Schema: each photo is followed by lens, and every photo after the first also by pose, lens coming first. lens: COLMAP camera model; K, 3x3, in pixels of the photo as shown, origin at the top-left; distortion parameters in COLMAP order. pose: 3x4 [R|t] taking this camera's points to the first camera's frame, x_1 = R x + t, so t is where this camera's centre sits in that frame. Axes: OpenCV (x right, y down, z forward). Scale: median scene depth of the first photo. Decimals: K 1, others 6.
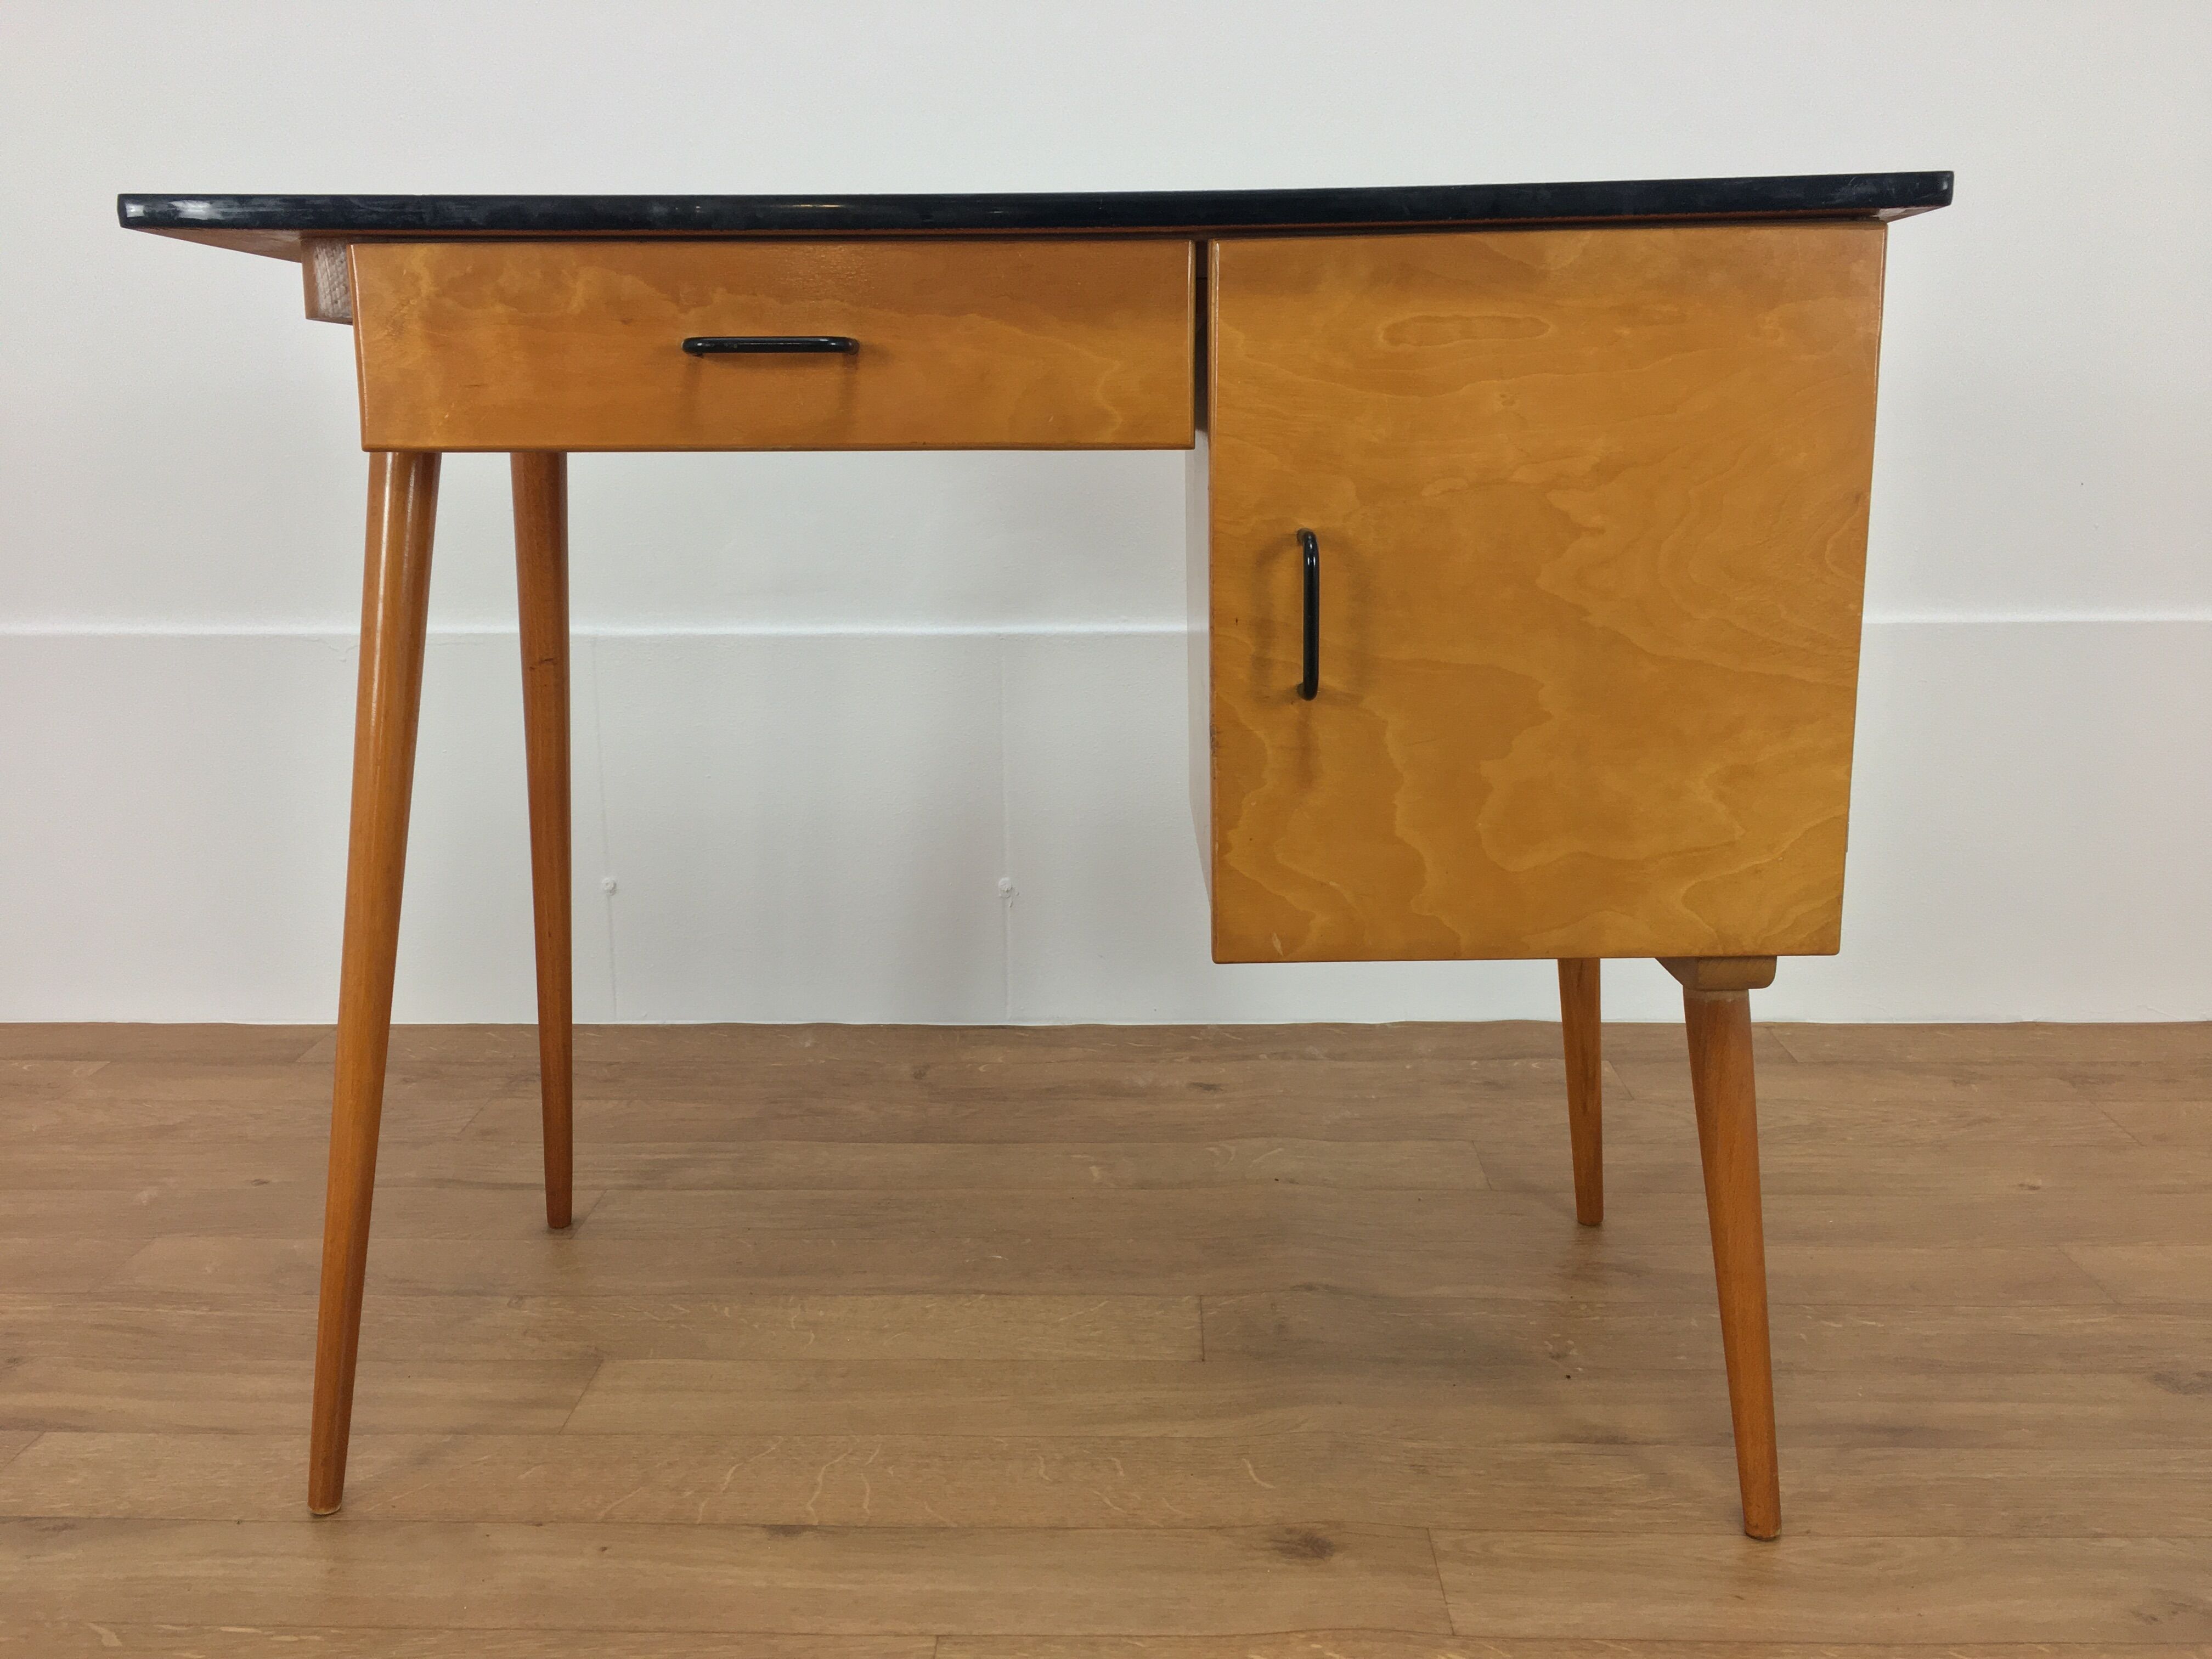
lens RADIAL K [[1891.4, 0, 1111.6], [0, 1891.4, 831.8], [0, 0, 1]] dist [0.077463, -0.126001]
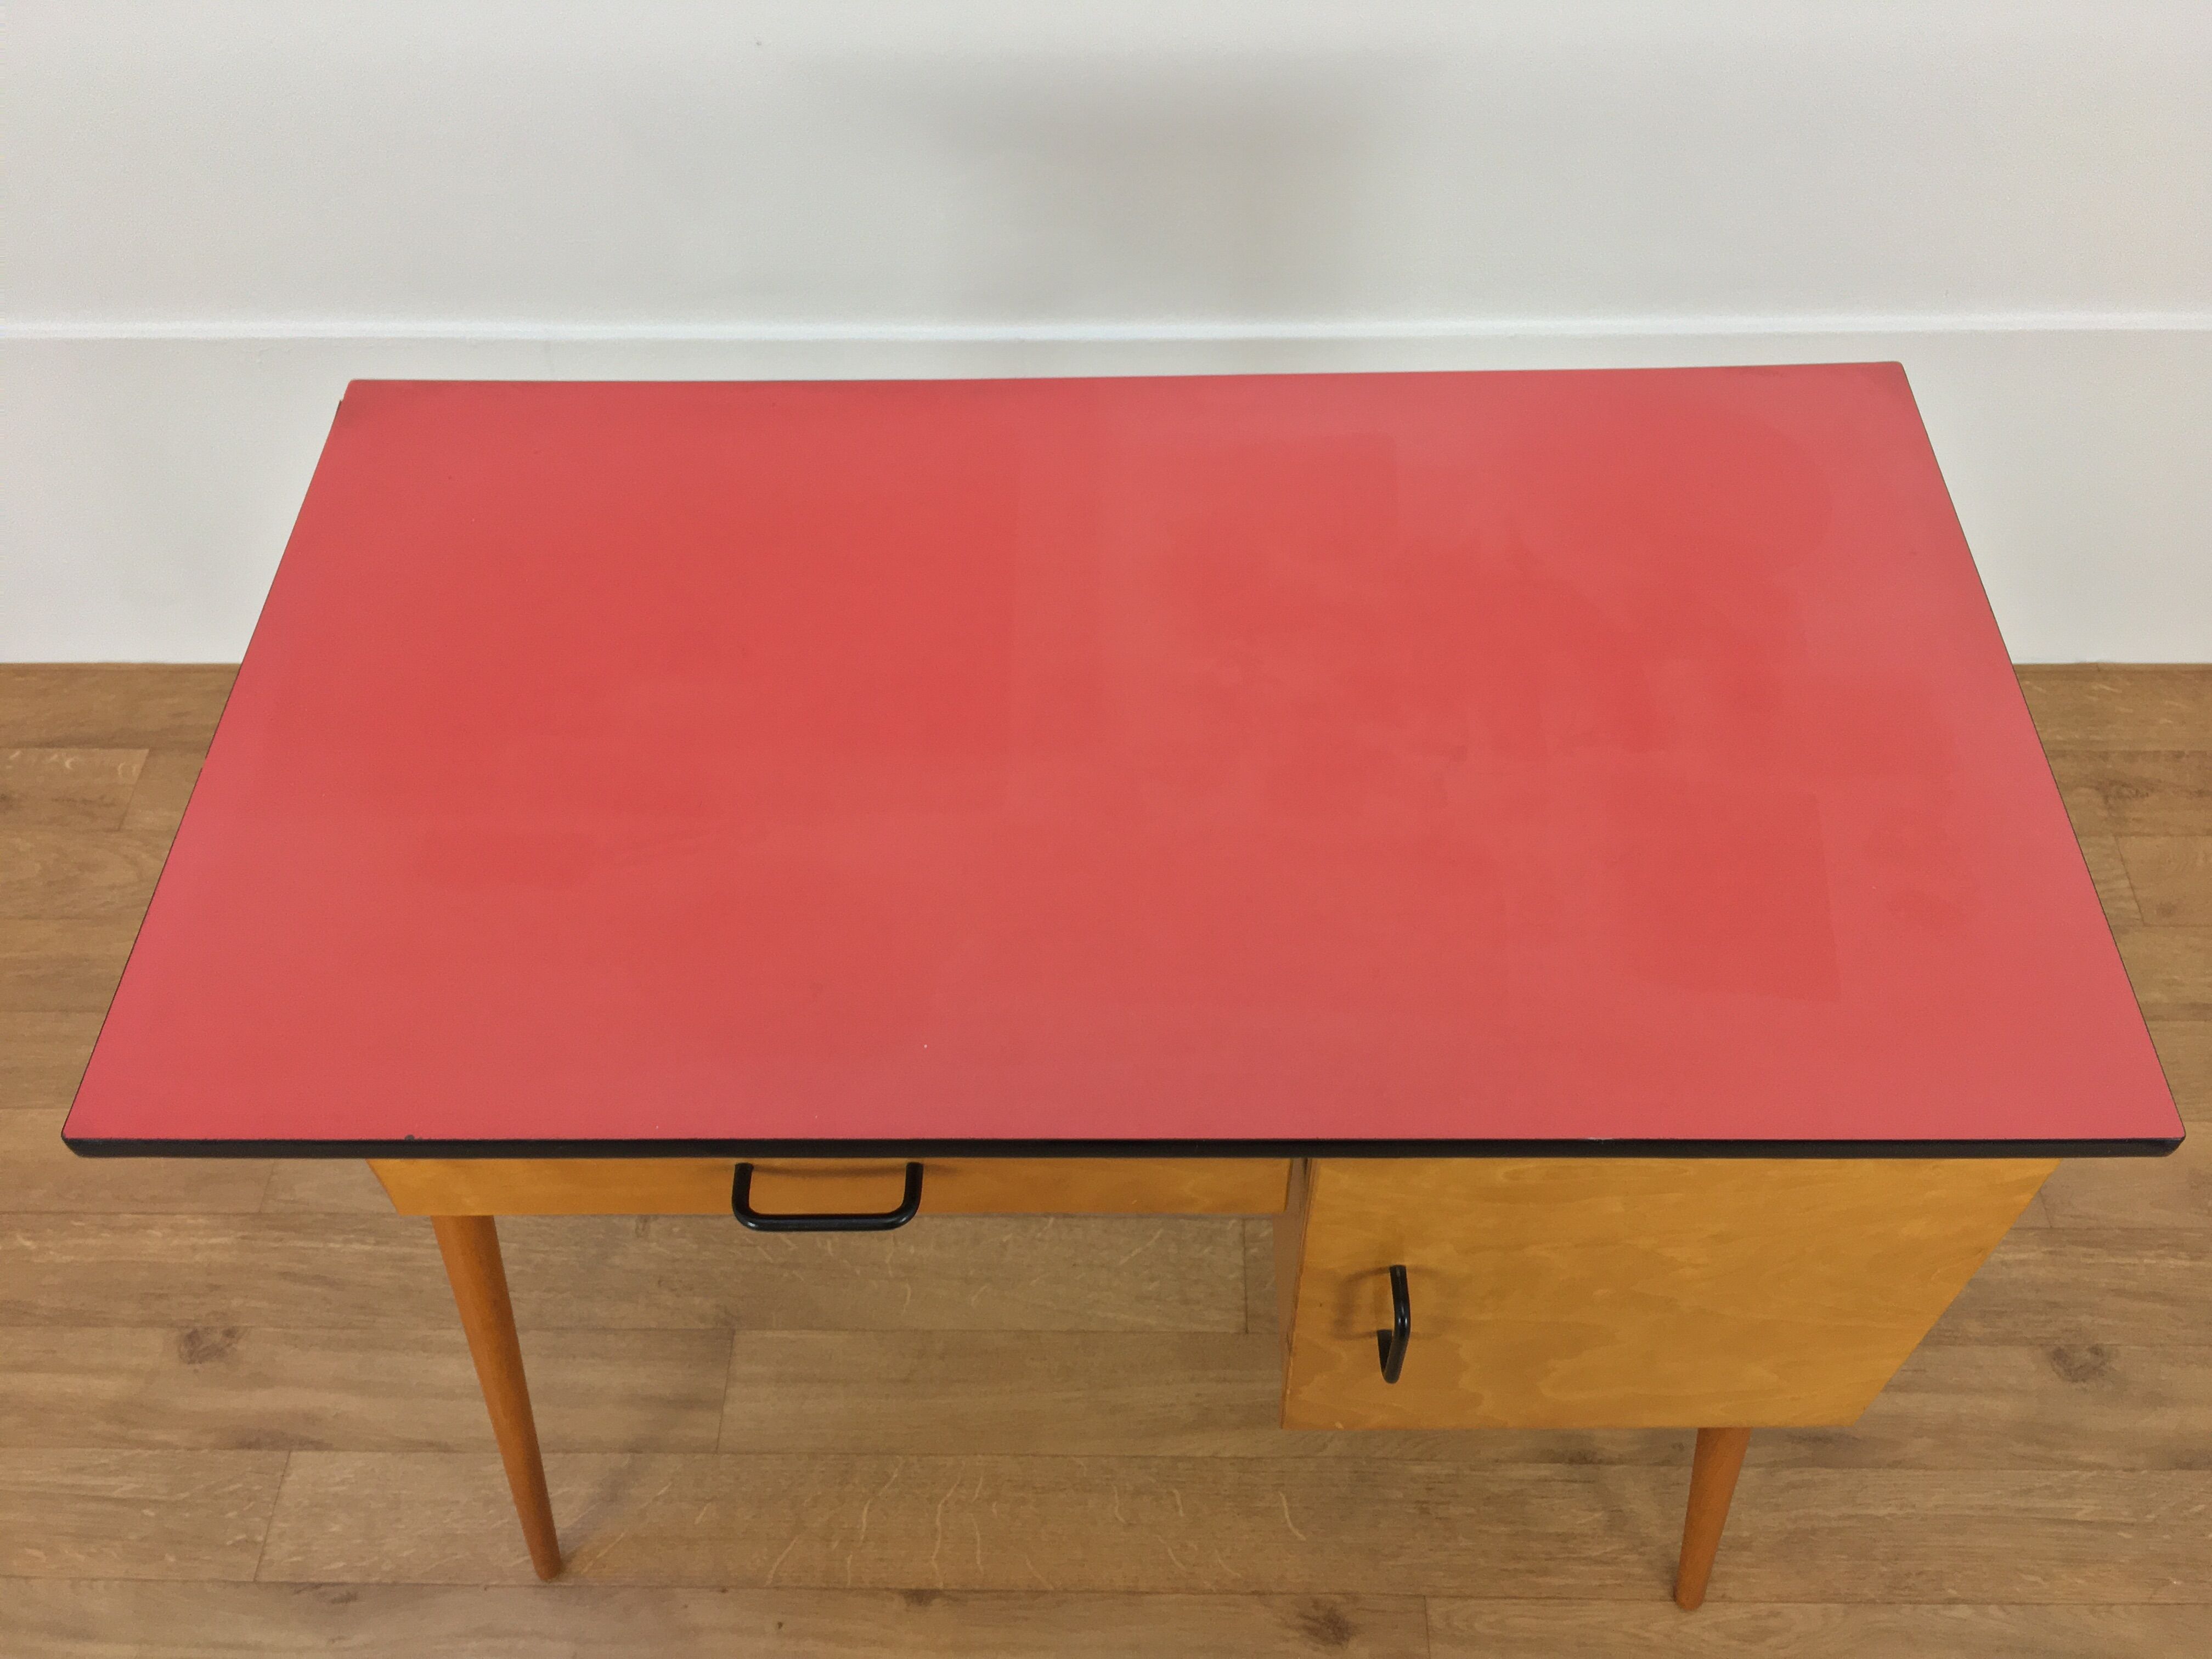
lens RADIAL K [[1891.4, 0, 1112.9], [0, 1891.4, 826.4], [0, 0, 1]] dist [0.077463, -0.126001]
pose [[0.999931, -0.011554, -0.002000, -0.028515], [0.010073, 0.758988, 0.651027, -0.729331], [-0.006004, -0.651002, 0.759052, 0.316428]]
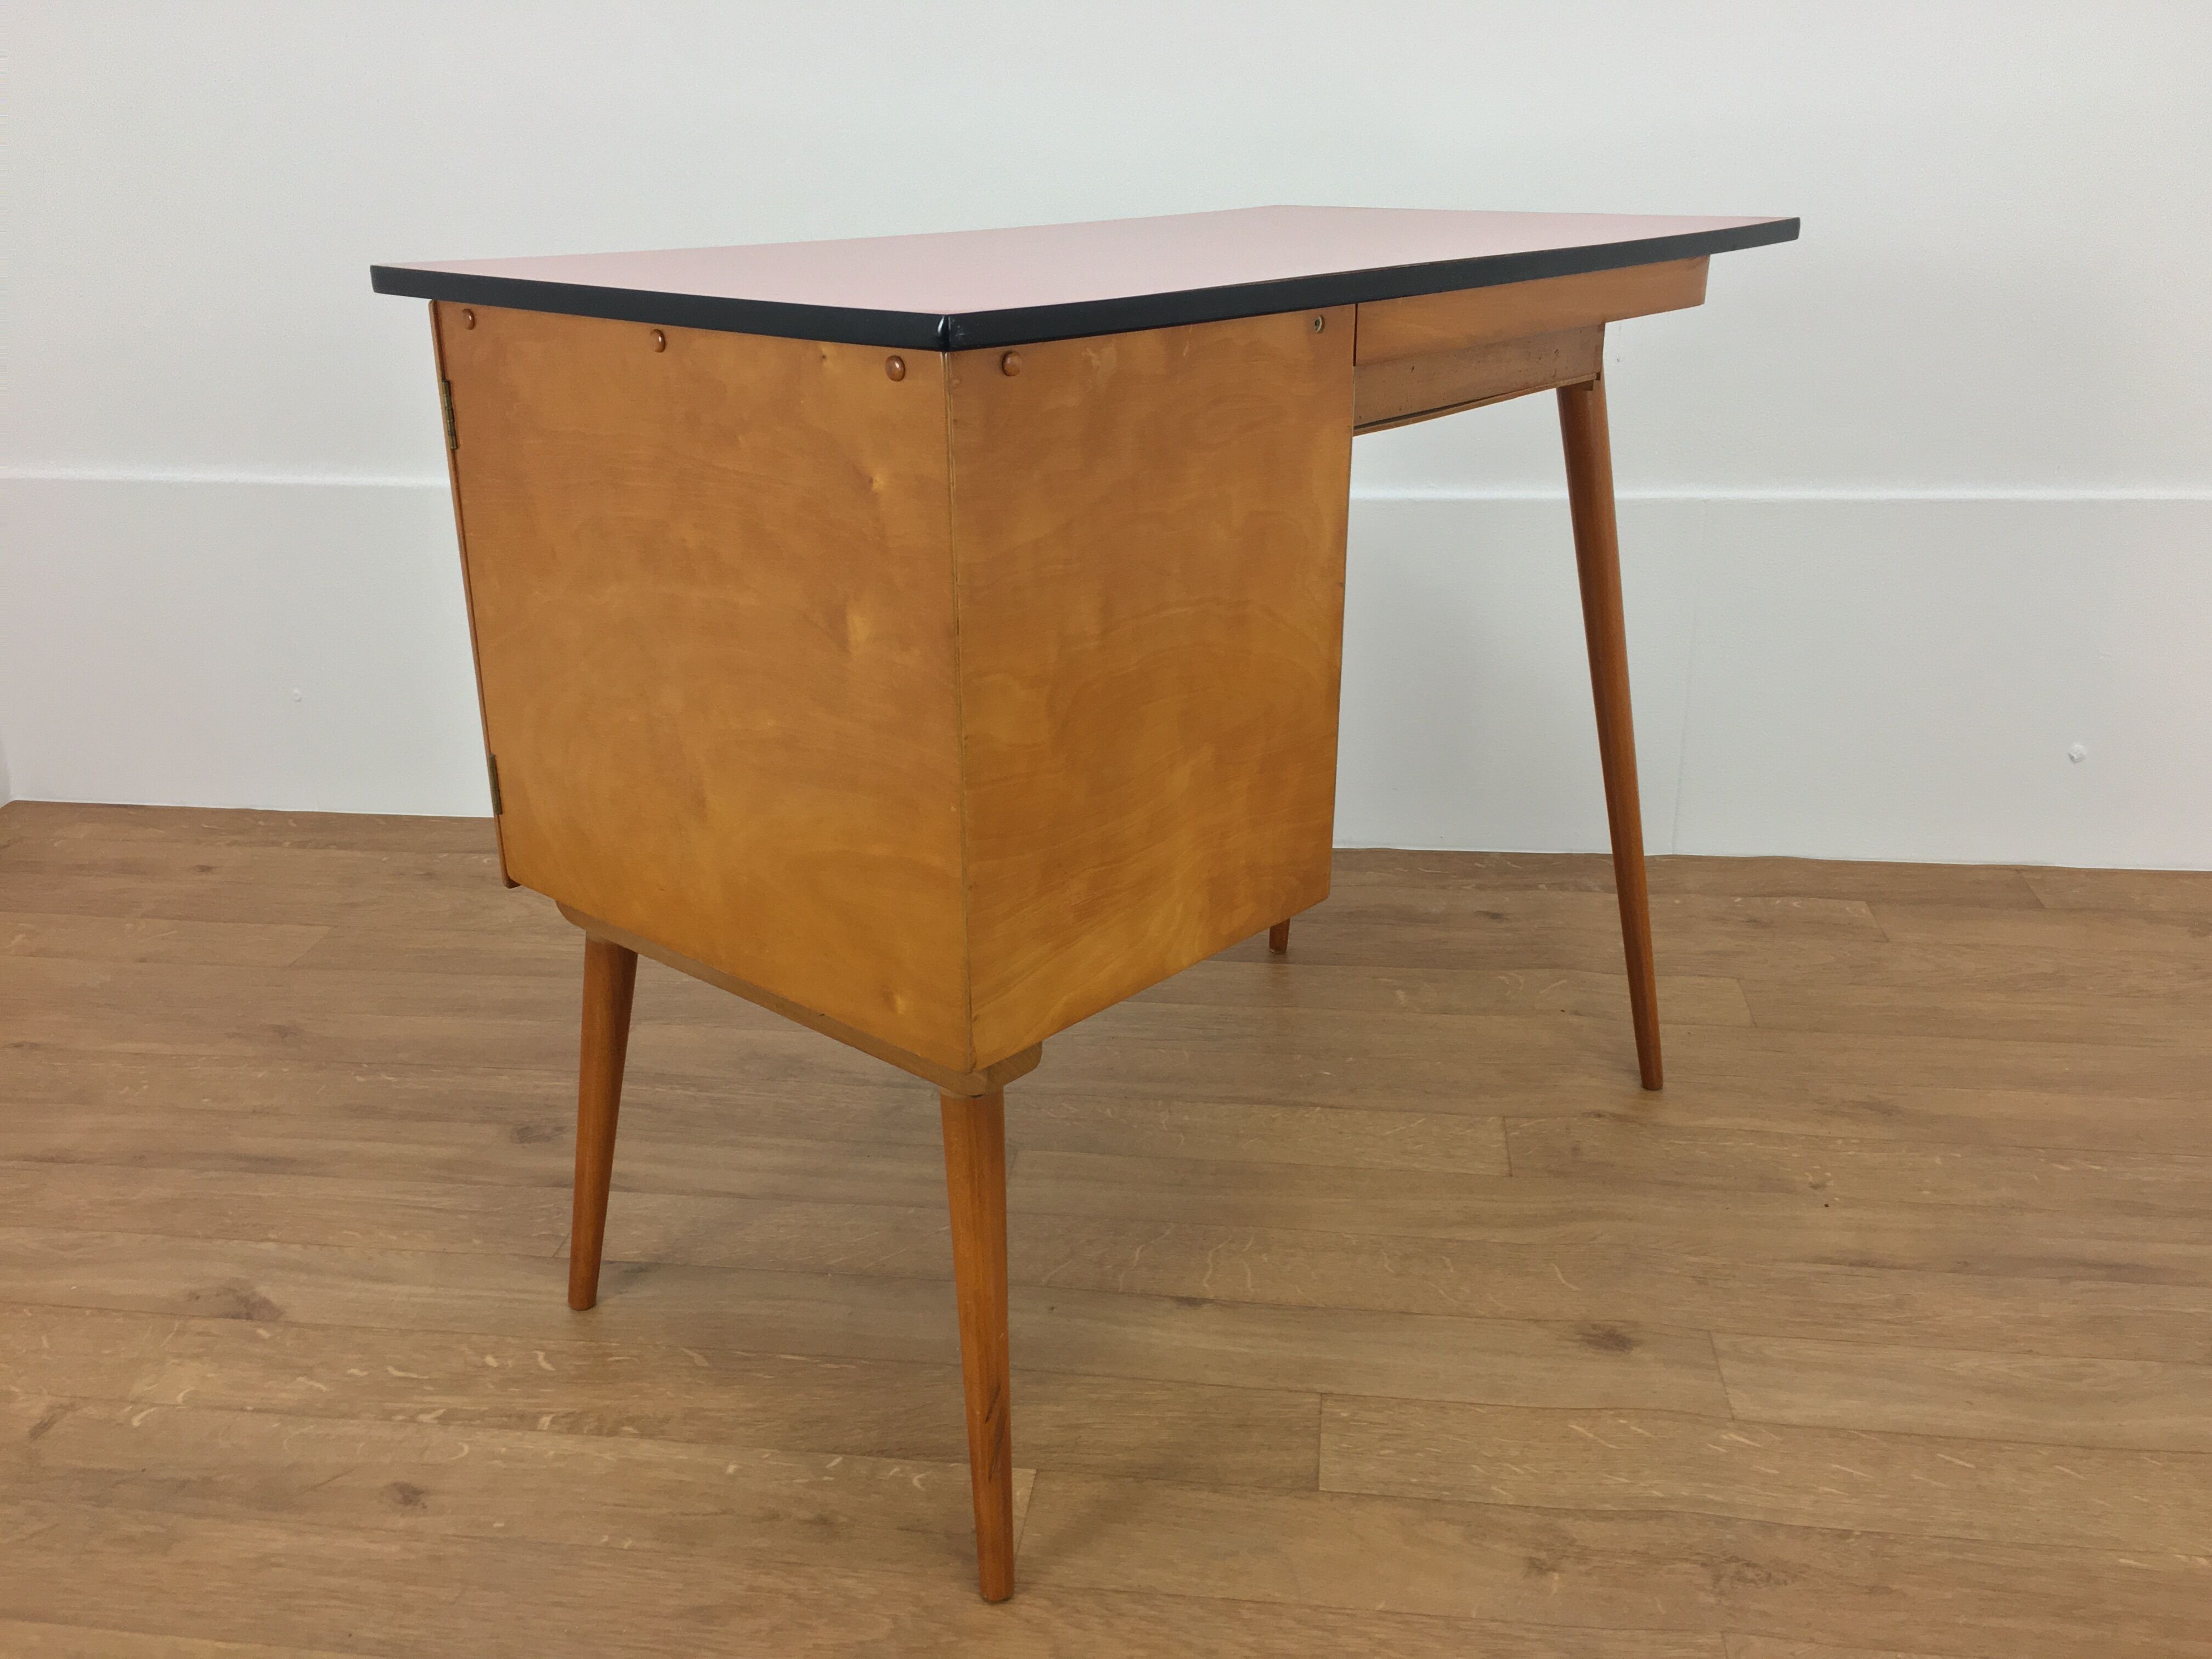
lens RADIAL K [[1891.4, 0, 1112.3], [0, 1891.4, 835.8], [0, 0, 1]] dist [0.077463, -0.126001]
pose [[0.994497, 0.029071, -0.100649, -0.088733], [-0.013207, 0.987853, 0.154828, -0.118557], [0.103927, -0.152647, 0.982801, -0.177475]]
